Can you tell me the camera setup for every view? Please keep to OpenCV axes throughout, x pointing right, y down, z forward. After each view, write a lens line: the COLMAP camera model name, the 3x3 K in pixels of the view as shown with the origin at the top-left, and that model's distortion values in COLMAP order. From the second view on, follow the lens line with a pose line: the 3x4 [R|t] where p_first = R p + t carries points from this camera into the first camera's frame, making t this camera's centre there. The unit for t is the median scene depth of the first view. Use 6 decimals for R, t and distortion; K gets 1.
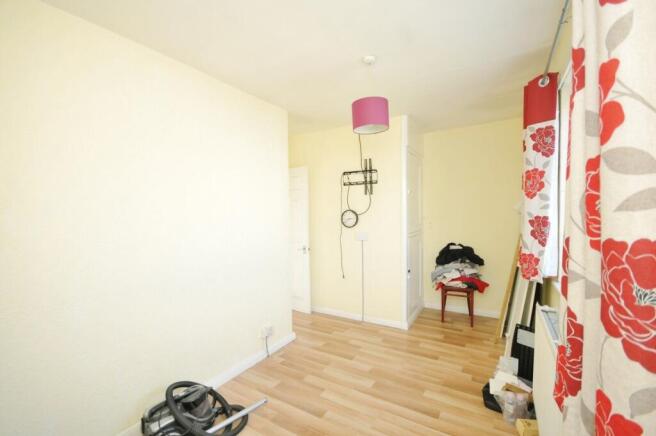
lens RADIAL K [[286.0, 0, 332.6], [0, 286.0, 210.2], [0, 0, 1]] dist [-0.003063, -0.000564]
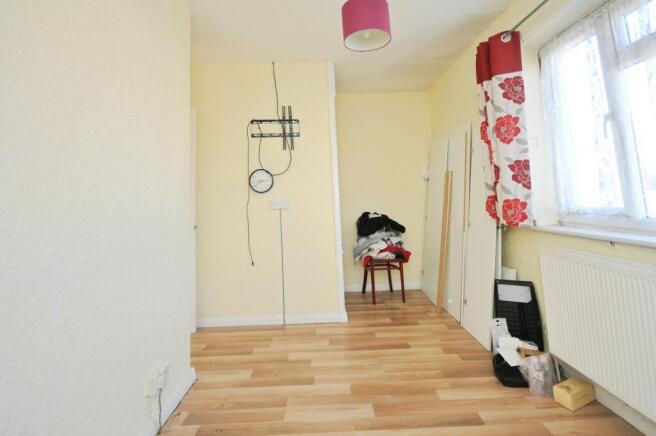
lens RADIAL K [[301.3, 0, 328.9], [0, 301.3, 161.8], [0, 0, 1]] dist [-0.000385, 0.000055]
pose [[0.838665, 0.068401, 0.540336, -0.260240], [0.007828, 0.990466, -0.137532, 0.106208], [-0.544592, 0.119573, 0.830134, 0.309106]]
